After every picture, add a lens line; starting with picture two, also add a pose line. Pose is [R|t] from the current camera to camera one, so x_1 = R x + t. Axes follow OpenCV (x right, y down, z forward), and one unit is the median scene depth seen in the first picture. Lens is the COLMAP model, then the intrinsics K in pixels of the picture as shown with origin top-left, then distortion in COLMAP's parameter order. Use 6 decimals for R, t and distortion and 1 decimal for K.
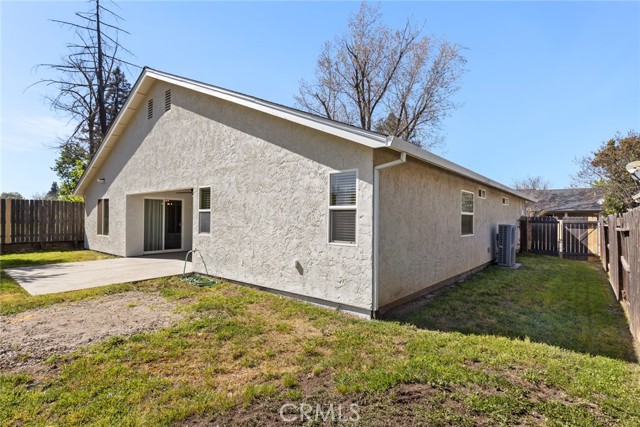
lens RADIAL K [[314.1, 0, 321.6], [0, 314.1, 212.6], [0, 0, 1]] dist [-0.001485, -0.000046]
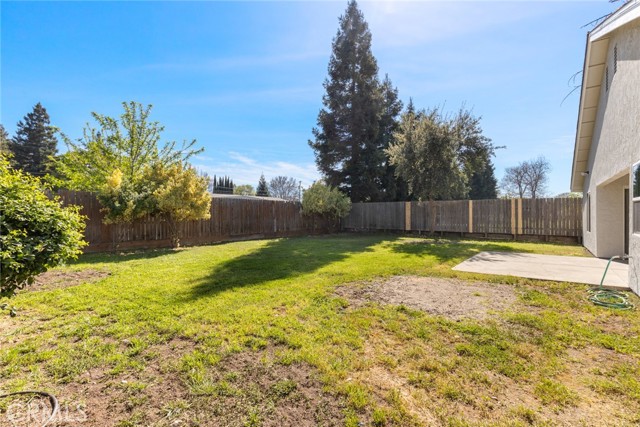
lens RADIAL K [[284.0, 0, 321.3], [0, 284.0, 213.4], [0, 0, 1]] dist [0.004141, 0.000045]
pose [[0.035594, -0.005432, -0.999352, 0.116115], [0.015097, 0.999874, -0.004897, 0.008283], [0.999252, -0.014913, 0.035672, 0.162525]]
